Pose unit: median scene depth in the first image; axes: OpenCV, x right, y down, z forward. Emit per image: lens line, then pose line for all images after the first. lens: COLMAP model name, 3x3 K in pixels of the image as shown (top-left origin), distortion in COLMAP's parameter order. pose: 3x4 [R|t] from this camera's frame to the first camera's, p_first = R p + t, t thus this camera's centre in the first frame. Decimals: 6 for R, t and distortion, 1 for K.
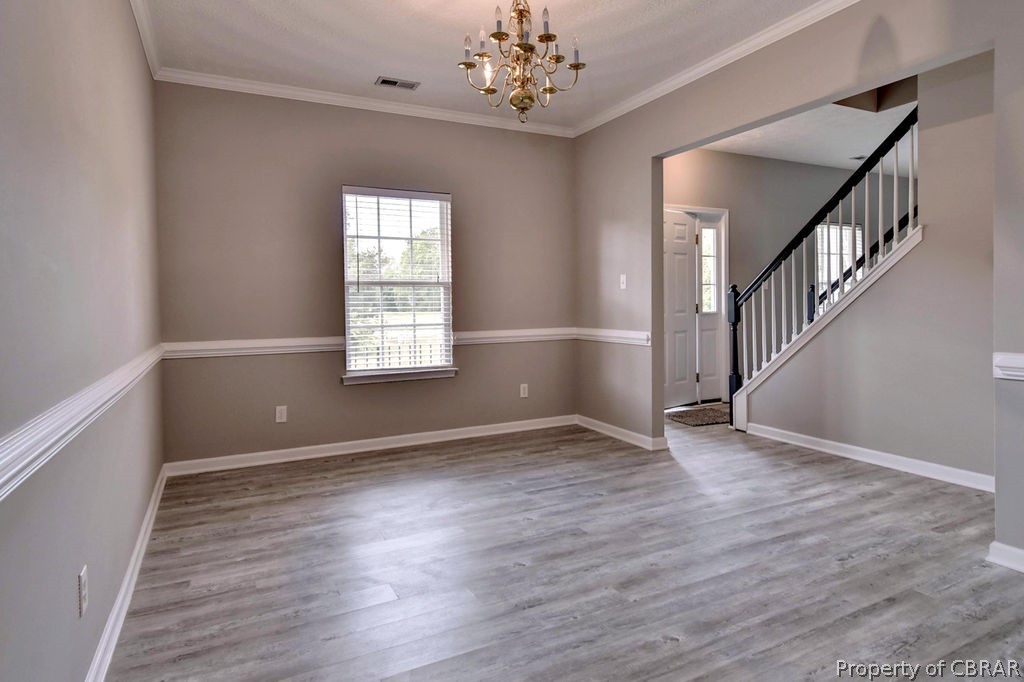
lens RADIAL K [[566.5, 0, 509.4], [0, 566.5, 323.8], [0, 0, 1]] dist [0.004695, 0.000749]
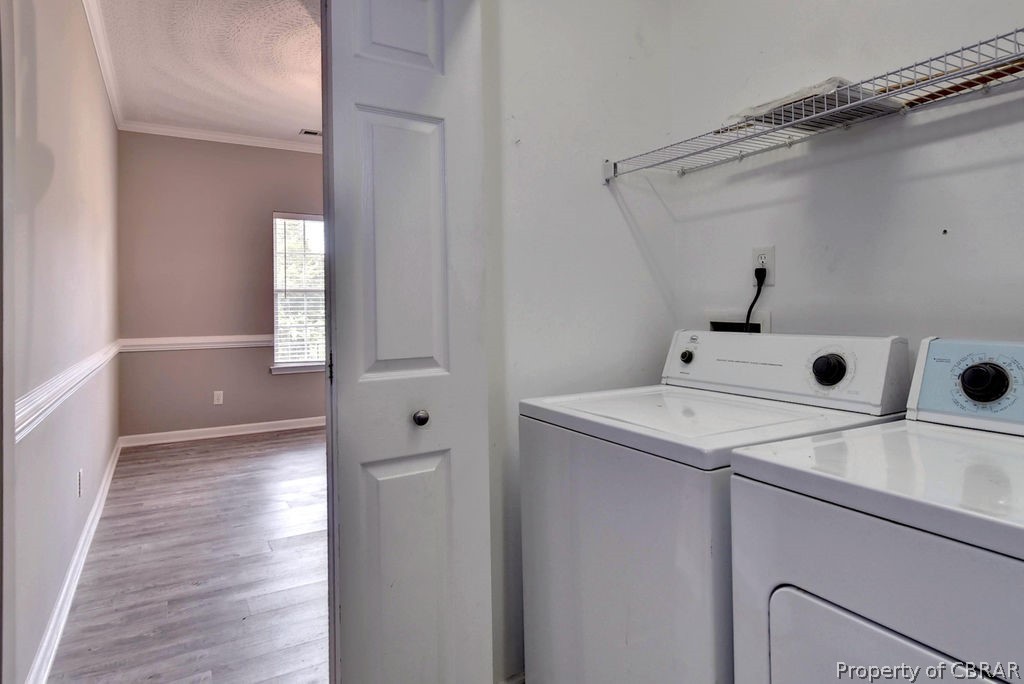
lens RADIAL K [[579.5, 0, 511.8], [0, 579.5, 309.8], [0, 0, 1]] dist [-0.003707, -0.000040]
pose [[0.997933, 0.003930, 0.064145, 0.185855], [-0.002028, 0.999557, -0.029695, 0.006899], [-0.064233, 0.029504, 0.997499, -0.366181]]
